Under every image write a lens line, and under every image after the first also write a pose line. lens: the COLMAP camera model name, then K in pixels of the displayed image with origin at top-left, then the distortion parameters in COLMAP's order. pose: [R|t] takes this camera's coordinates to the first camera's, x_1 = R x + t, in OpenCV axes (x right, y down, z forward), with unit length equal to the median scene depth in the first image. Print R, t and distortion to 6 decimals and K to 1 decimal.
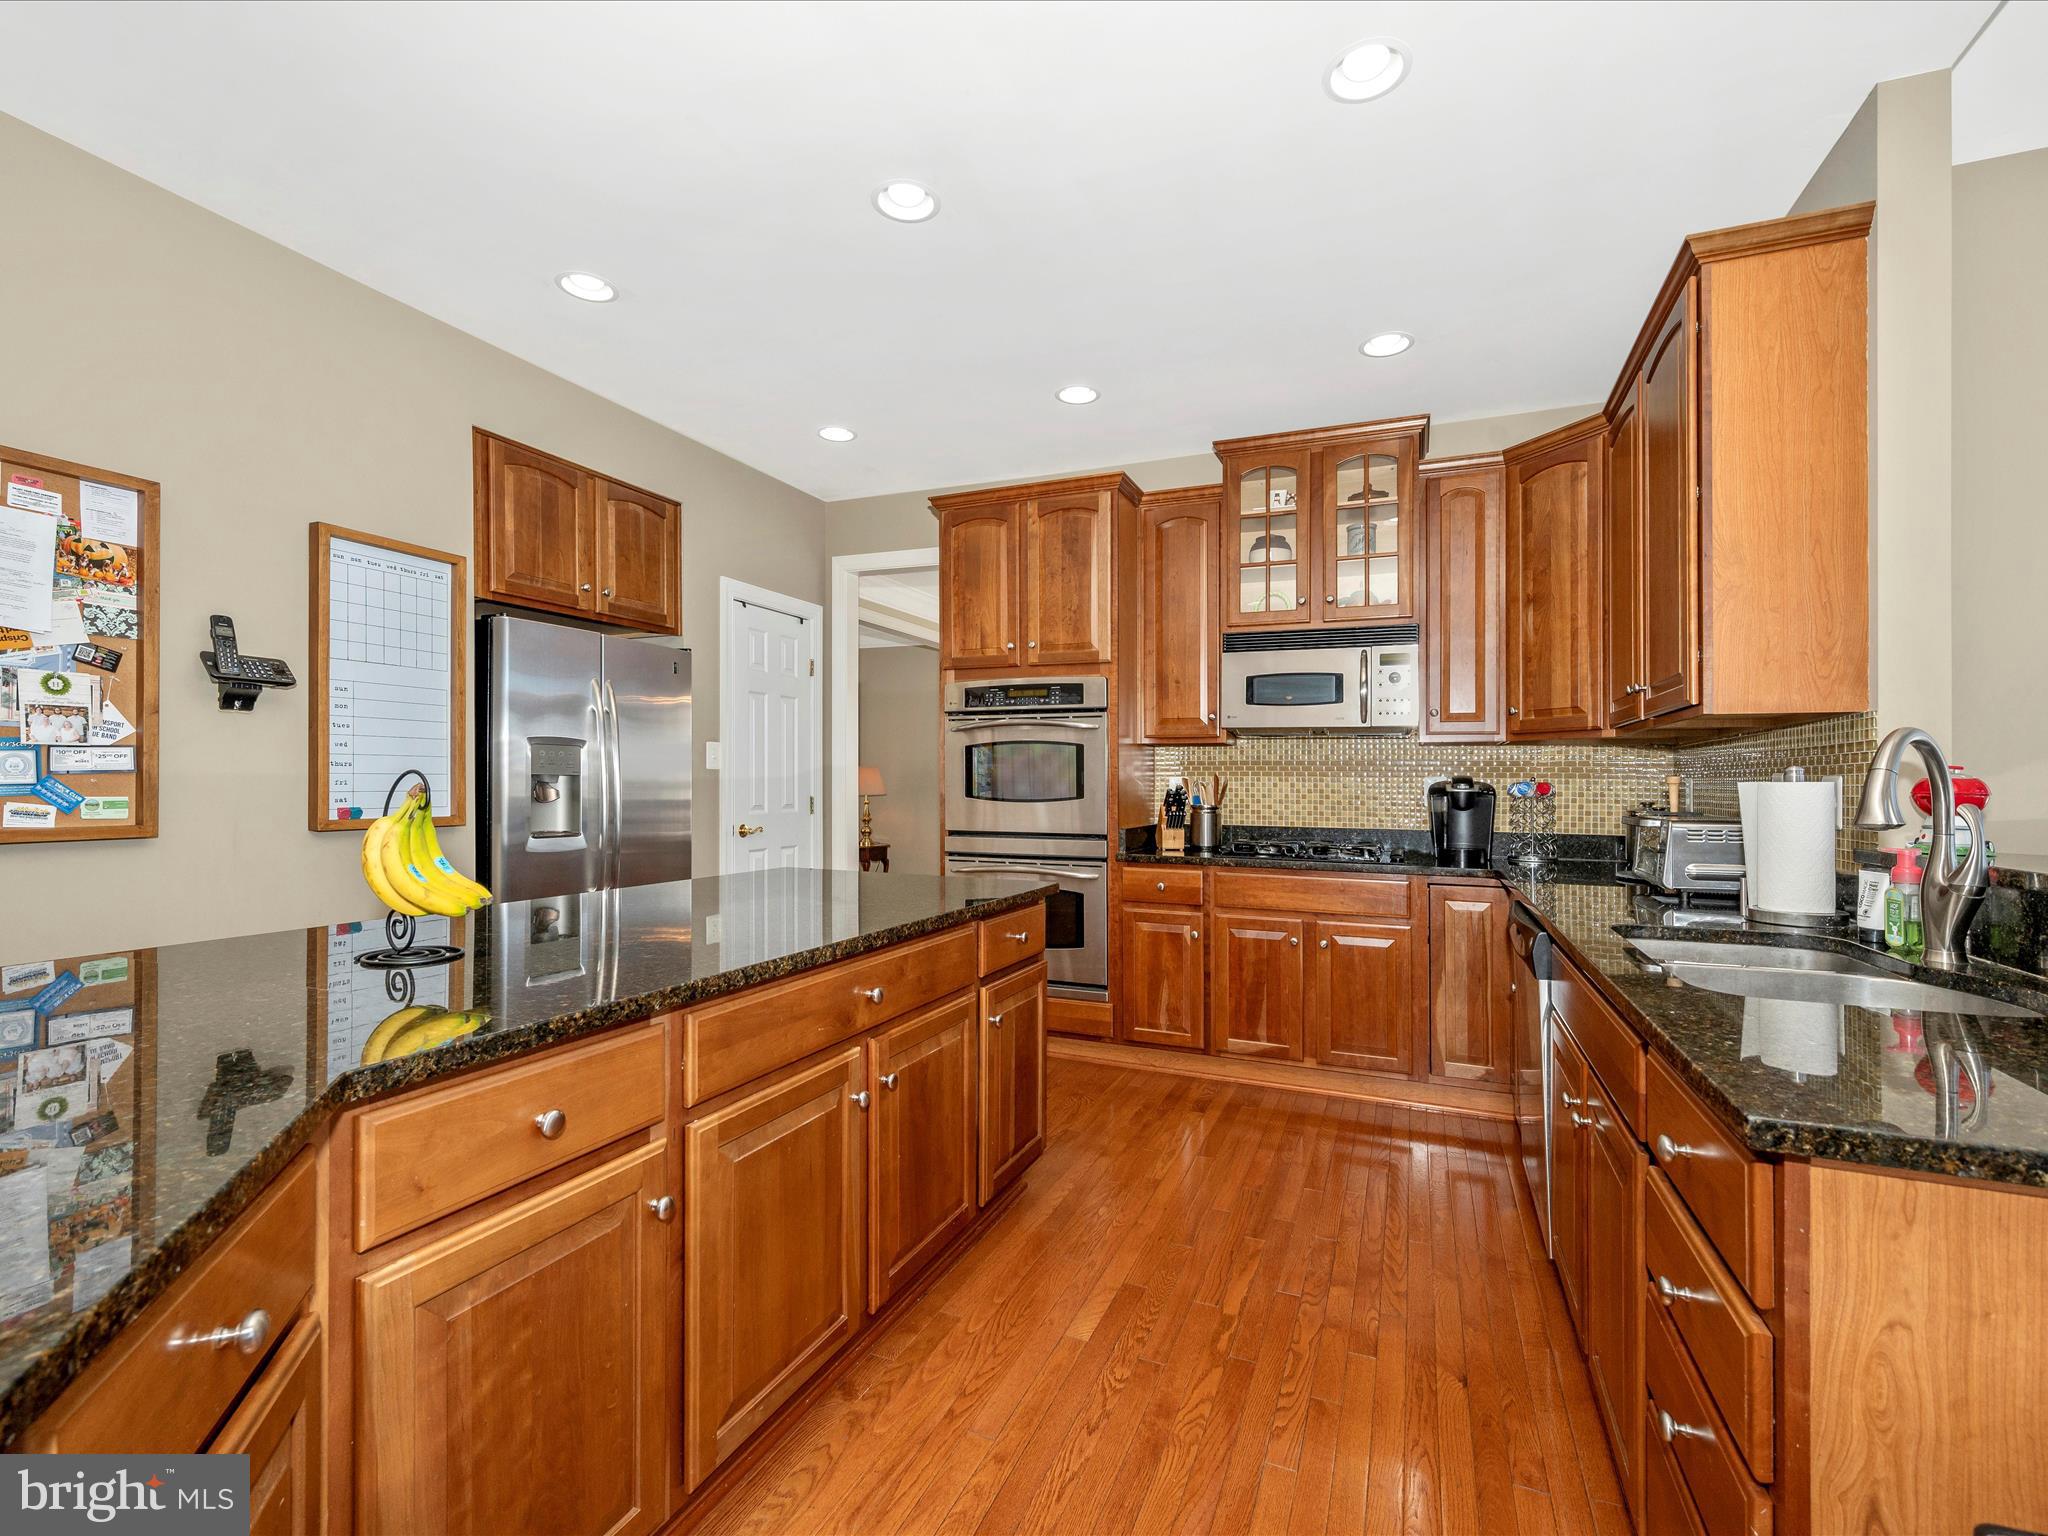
lens RADIAL K [[912.8, 0, 1025.0], [0, 912.8, 769.2], [0, 0, 1]] dist [-0.001537, -0.001324]
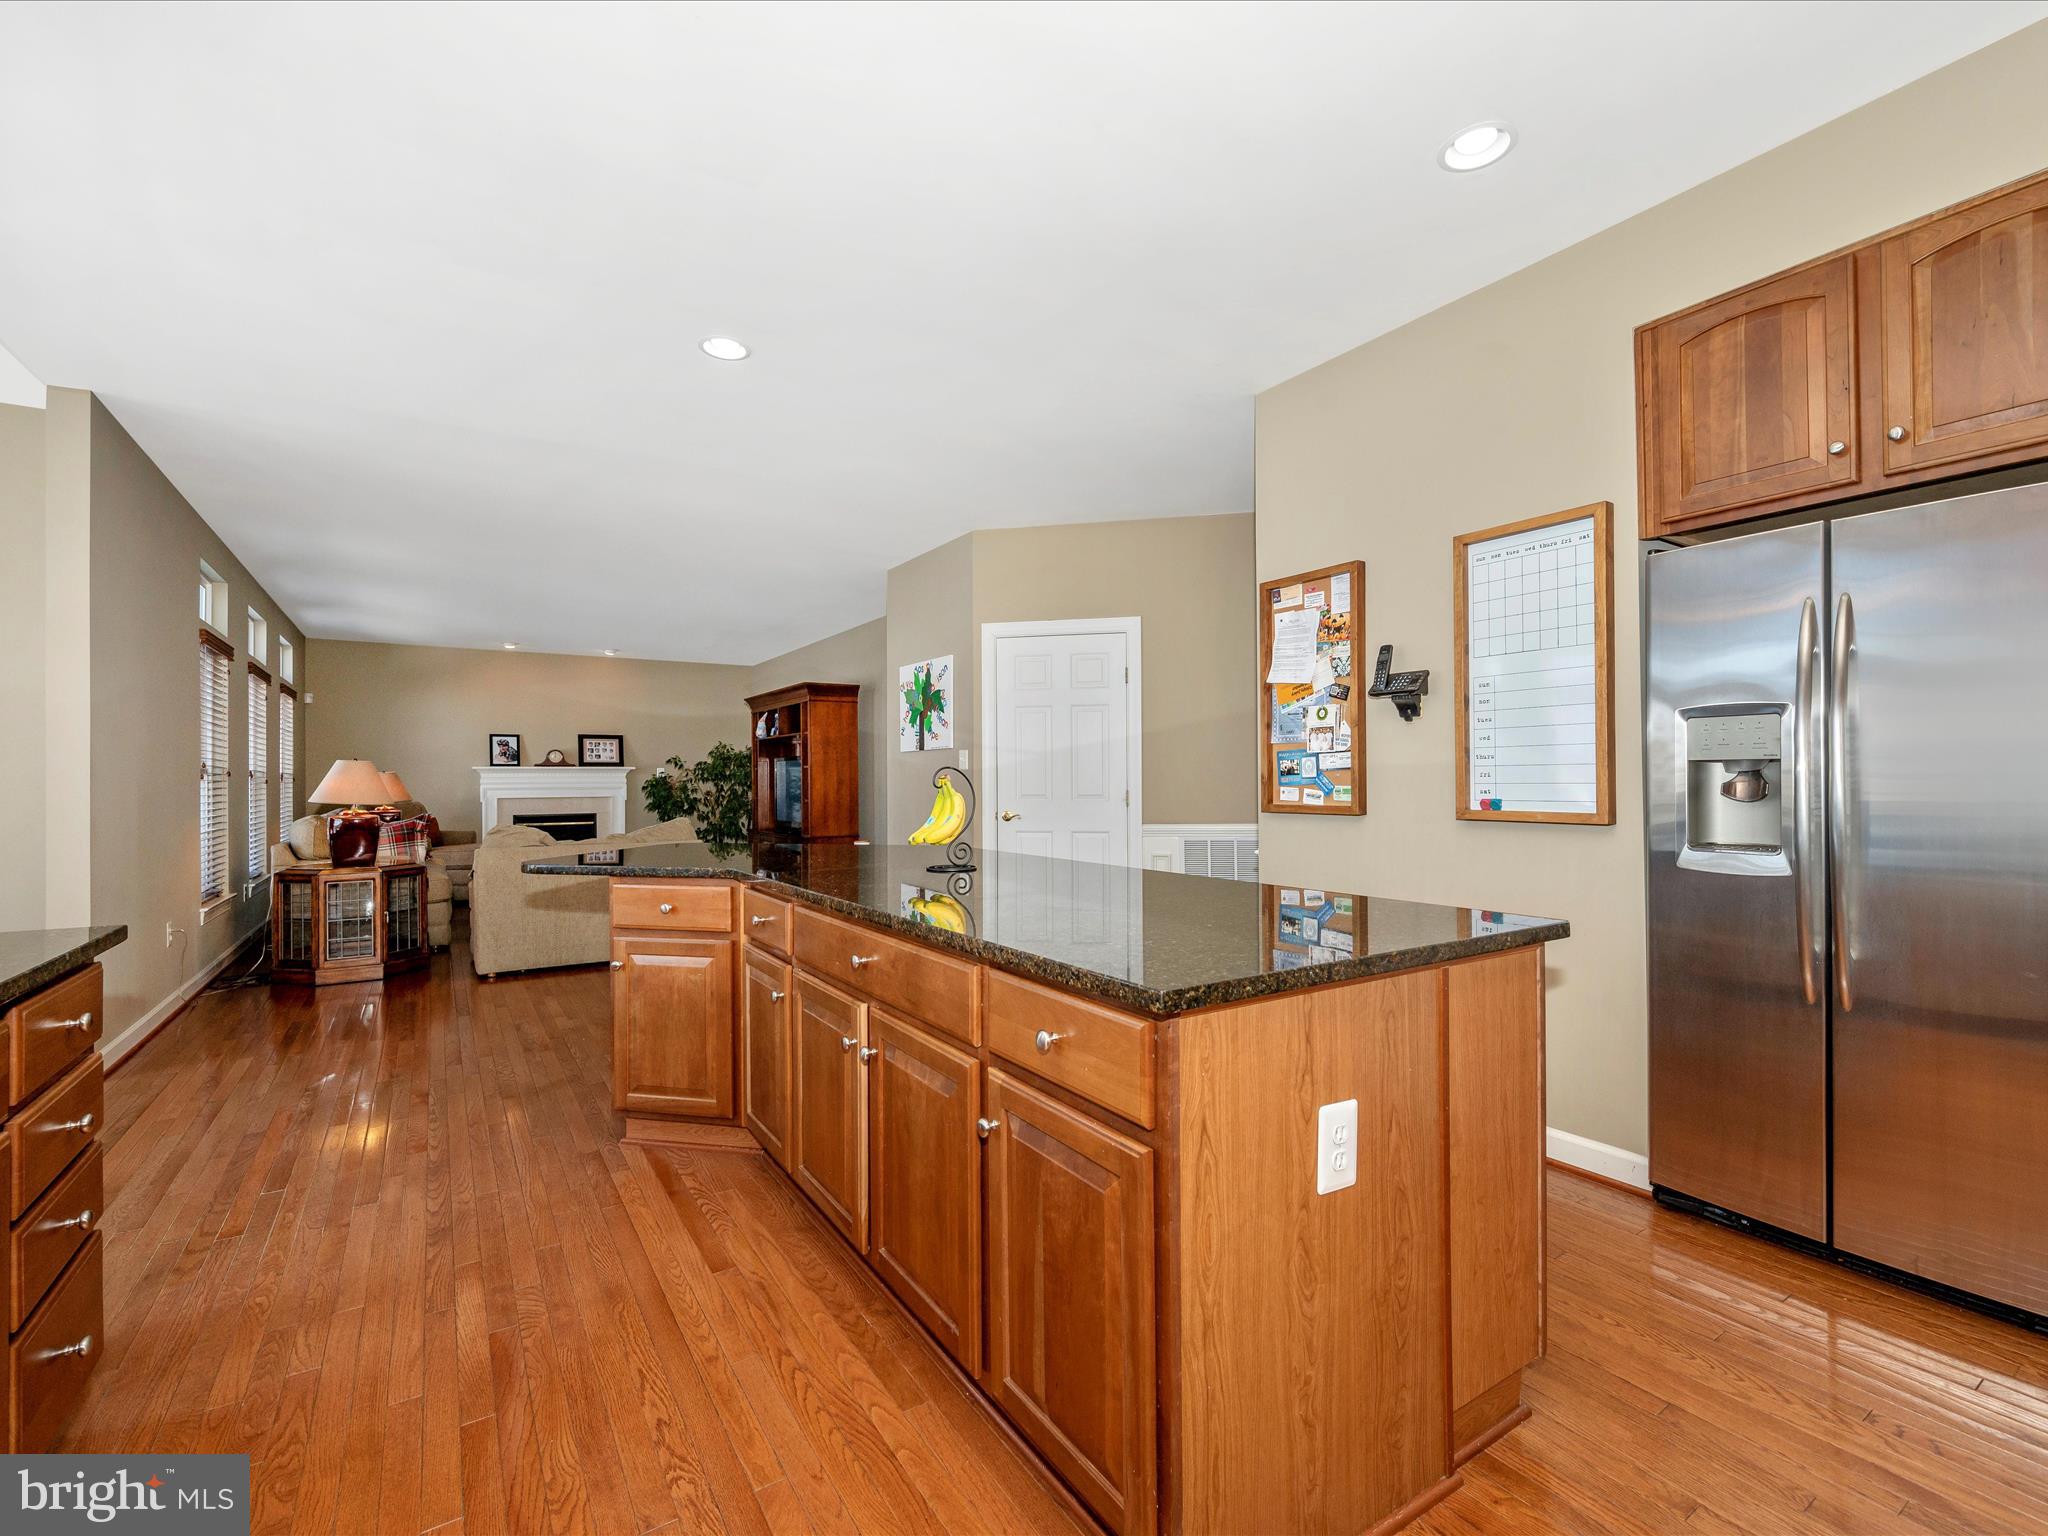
lens RADIAL K [[912.8, 0, 1025.6], [0, 912.8, 778.9], [0, 0, 1]] dist [-0.001537, -0.001324]
pose [[-0.556485, -0.007219, -0.830826, 0.345658], [0.011686, 0.999795, -0.016515, 0.025730], [0.830775, -0.018899, -0.556287, 0.968397]]
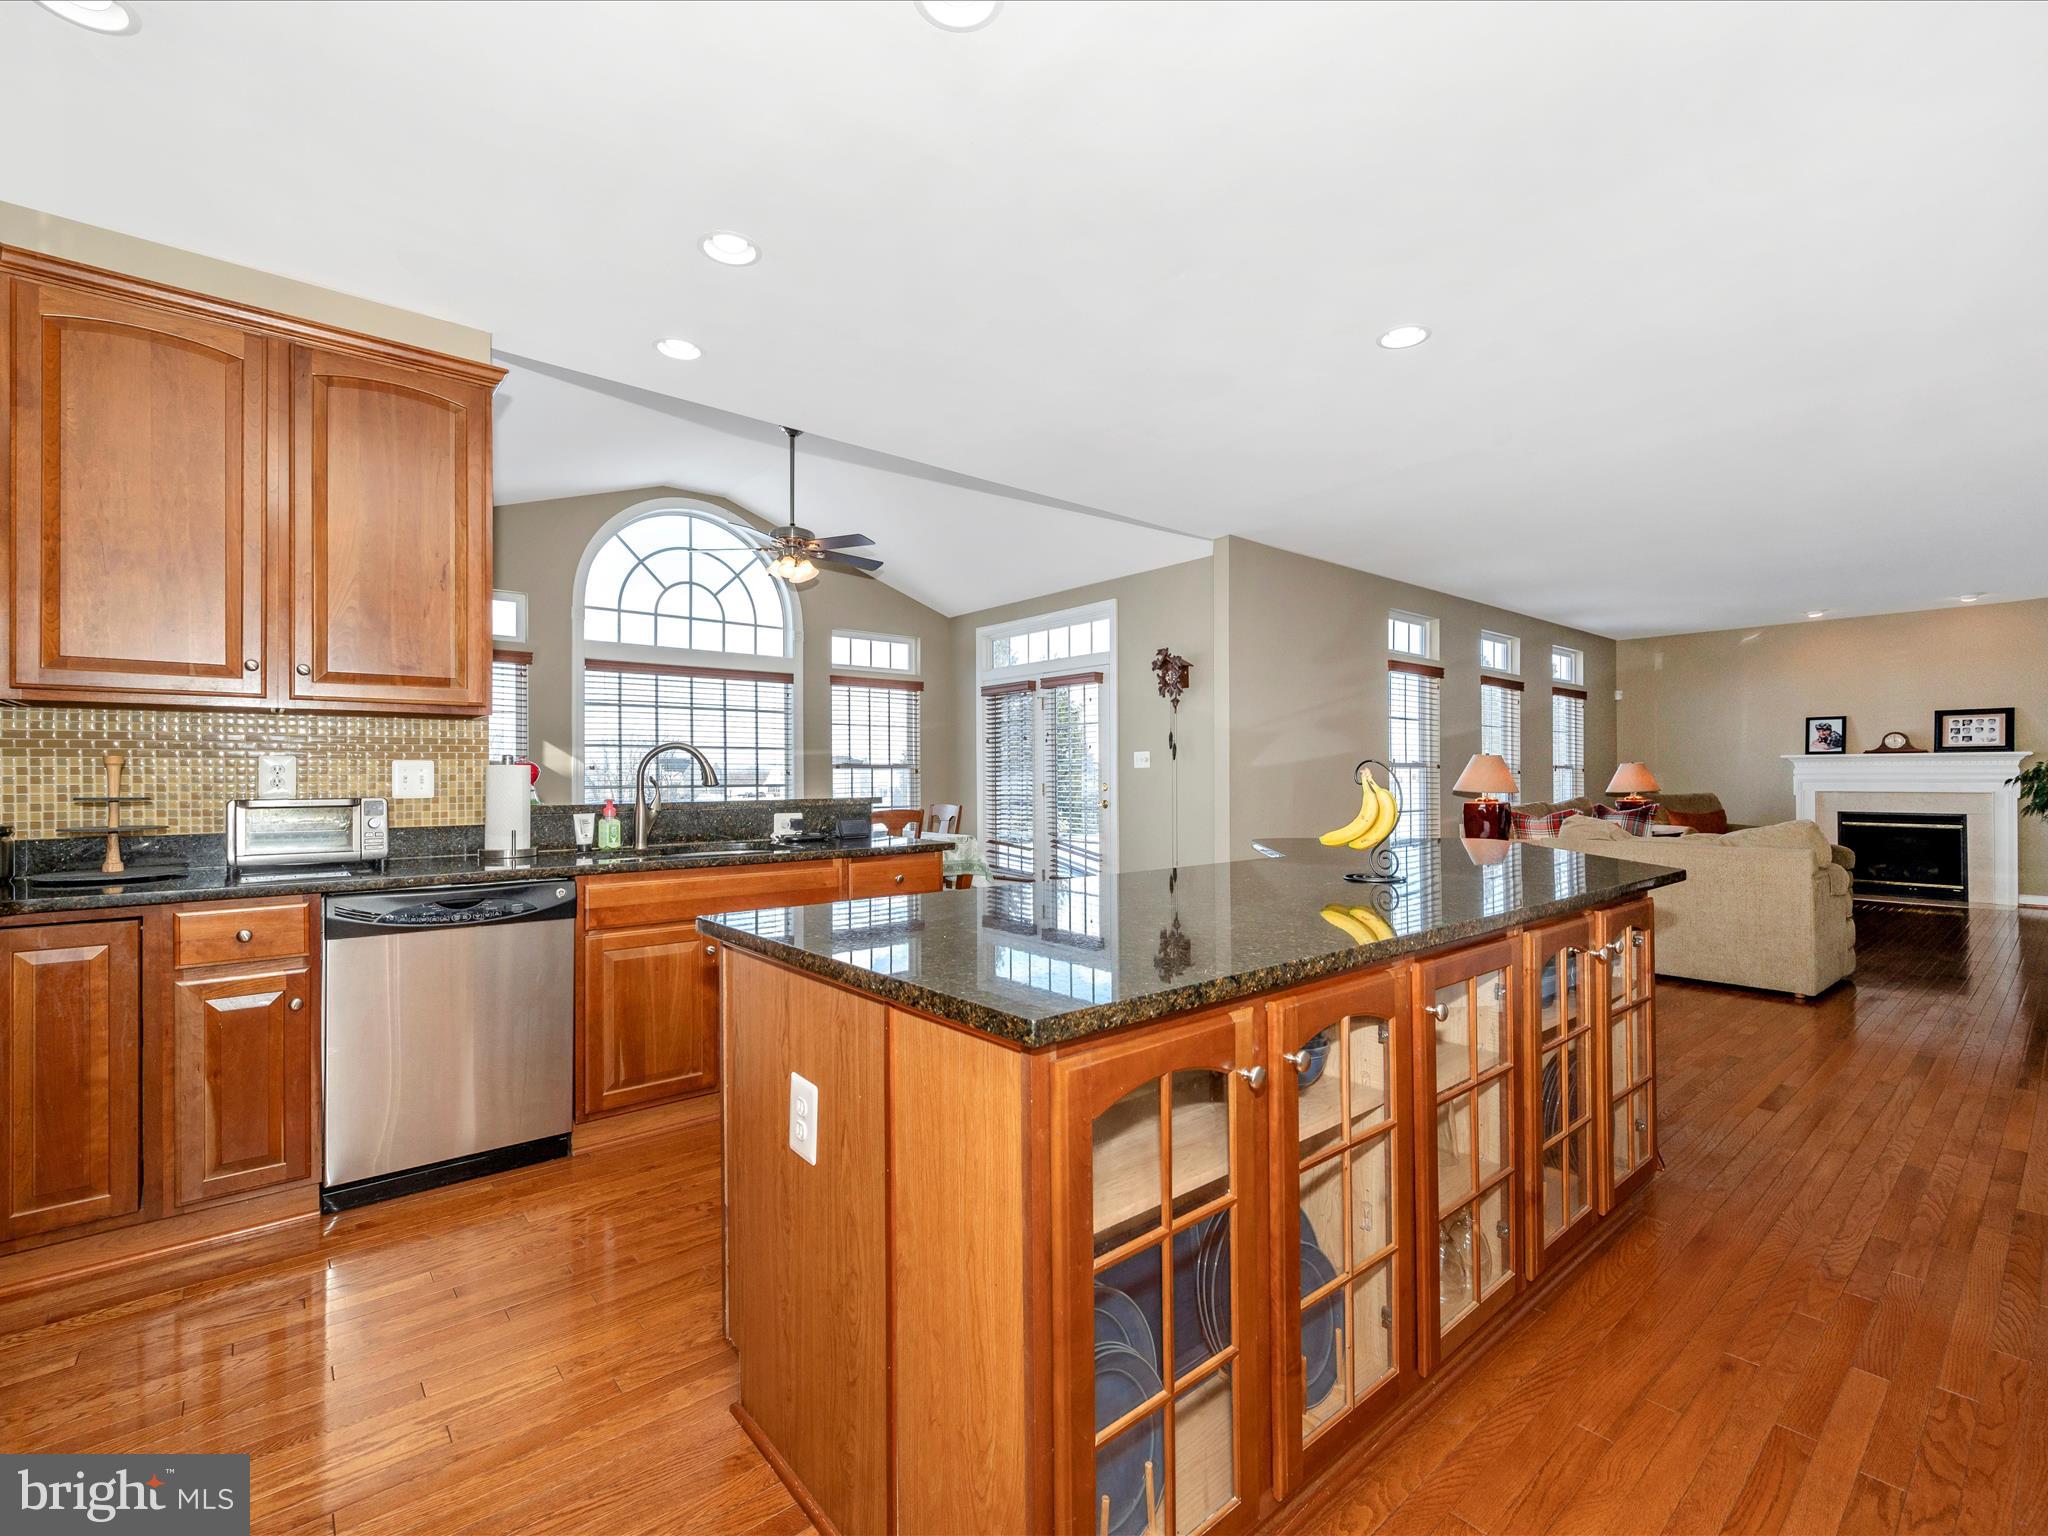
lens RADIAL K [[912.8, 0, 1016.5], [0, 912.8, 770.0], [0, 0, 1]] dist [-0.001537, -0.001324]
pose [[-0.893012, -0.004222, 0.450014, -0.378116], [-0.011620, 0.999839, -0.013678, 0.020158], [-0.449884, -0.017443, -0.892917, 1.211548]]
